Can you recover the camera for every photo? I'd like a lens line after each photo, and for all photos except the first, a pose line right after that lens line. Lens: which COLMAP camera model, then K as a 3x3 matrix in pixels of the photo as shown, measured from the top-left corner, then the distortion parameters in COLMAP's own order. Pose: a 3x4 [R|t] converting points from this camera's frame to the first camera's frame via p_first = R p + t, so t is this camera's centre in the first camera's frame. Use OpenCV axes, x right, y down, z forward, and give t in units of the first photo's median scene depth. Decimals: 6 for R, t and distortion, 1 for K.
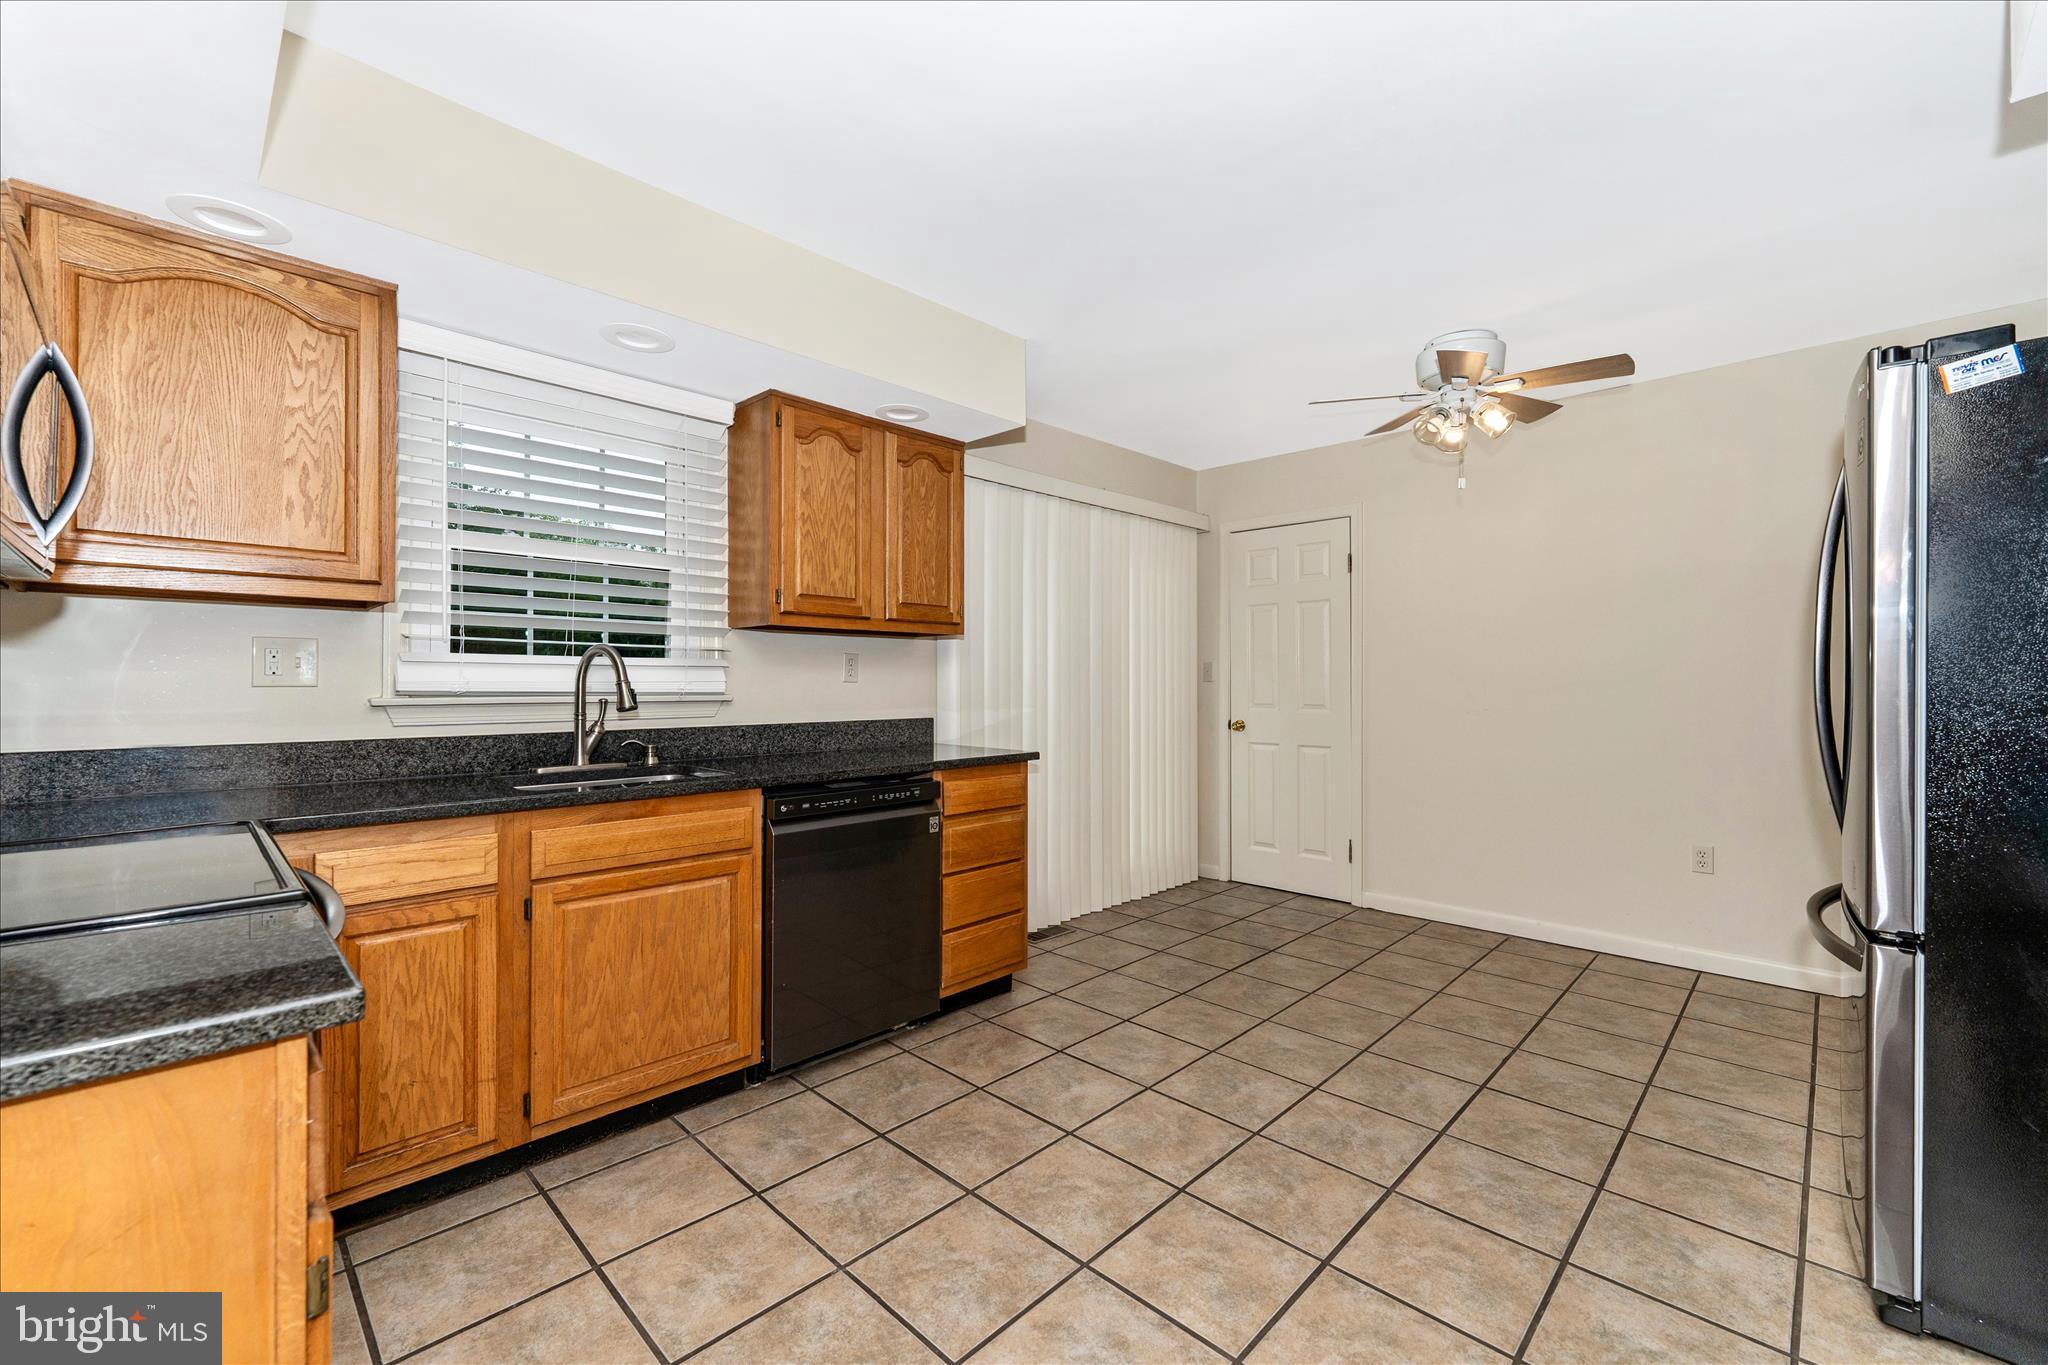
lens RADIAL K [[970.6, 0, 974.5], [0, 970.6, 679.3], [0, 0, 1]] dist [-0.000446, -0.000343]
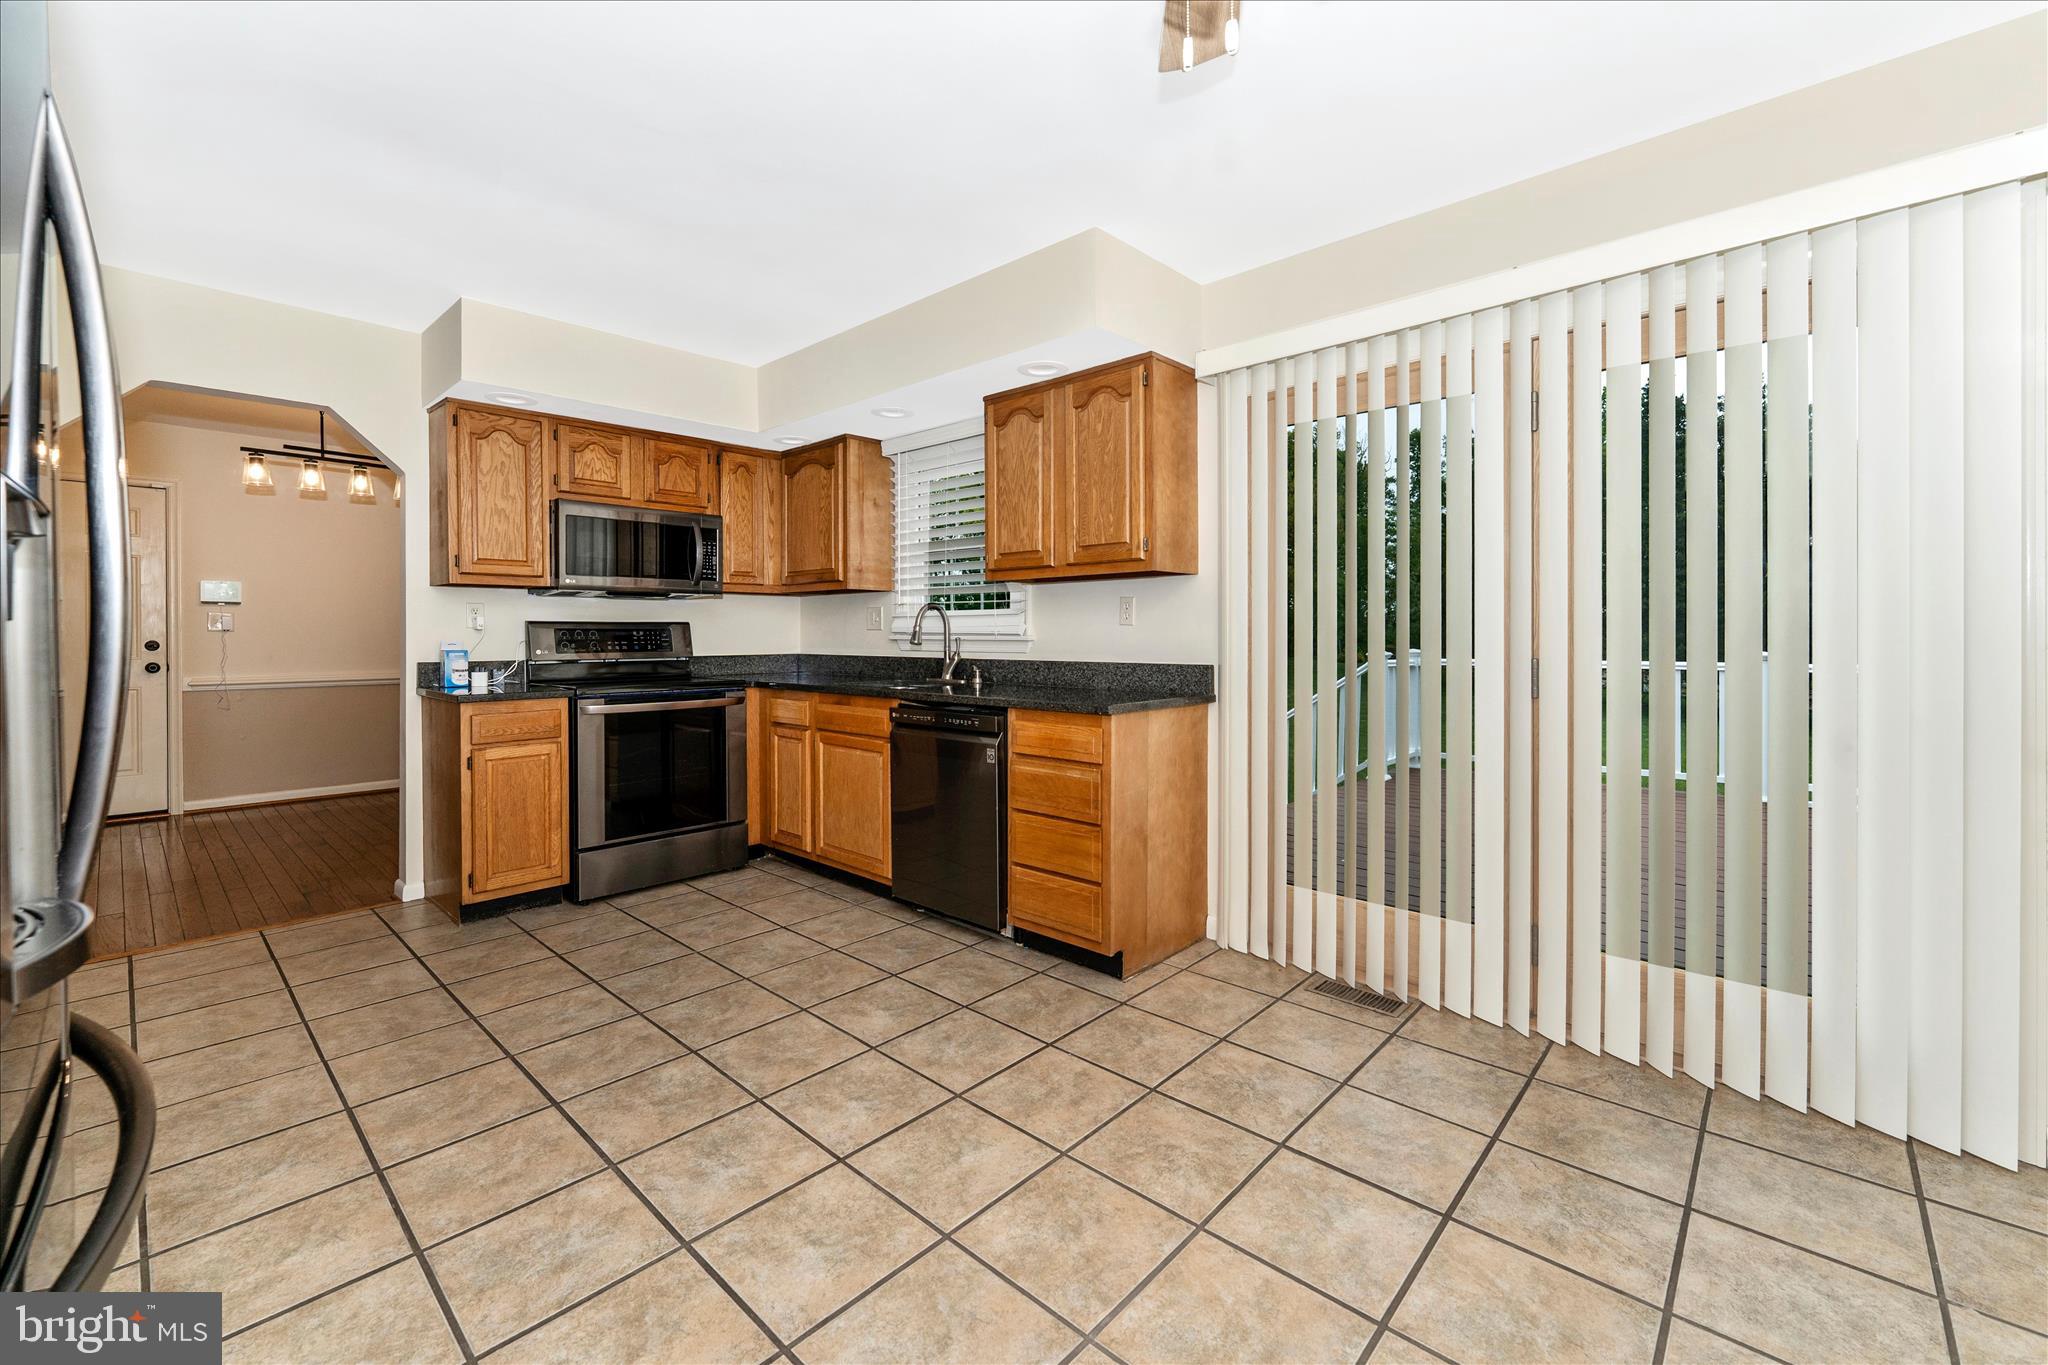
lens RADIAL K [[854.1, 0, 980.2], [0, 854.1, 636.1], [0, 0, 1]] dist [-0.000689, -0.000180]
pose [[-0.050154, 0.003693, -0.998735, 0.911526], [0.004540, 0.999984, 0.003470, 0.012729], [0.998731, -0.004360, -0.050170, 1.036279]]
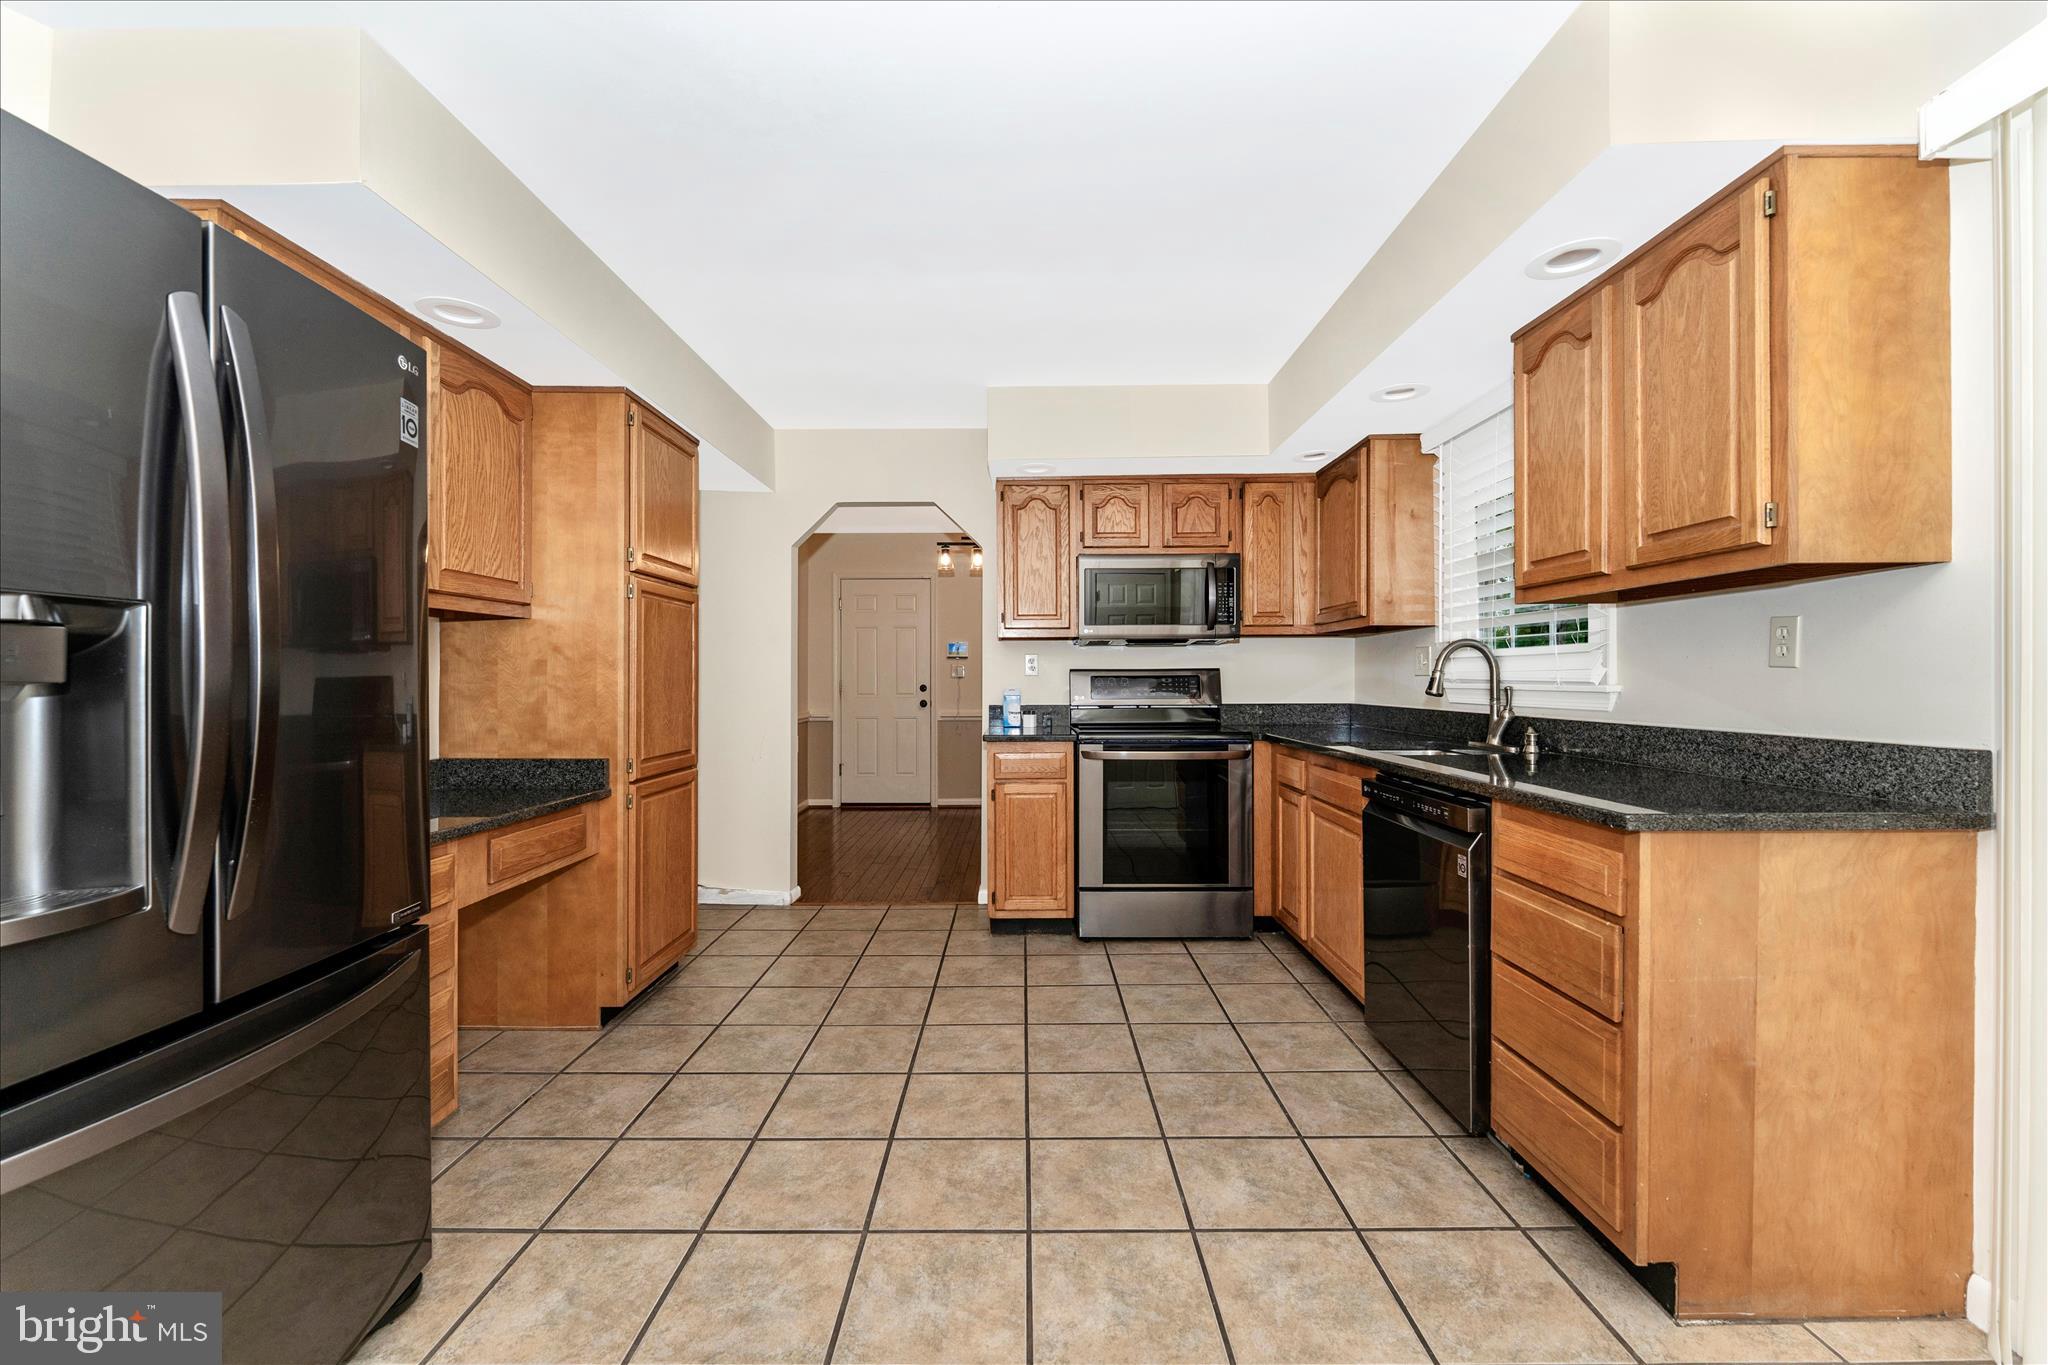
lens RADIAL K [[811.2, 0, 983.9], [0, 811.2, 679.9], [0, 0, 1]] dist [-0.000518, -0.000323]
pose [[-0.754519, 0.004988, -0.656260, 0.624179], [0.007246, 0.999973, -0.000730, 0.008691], [0.656239, -0.005306, -0.754535, 1.223587]]
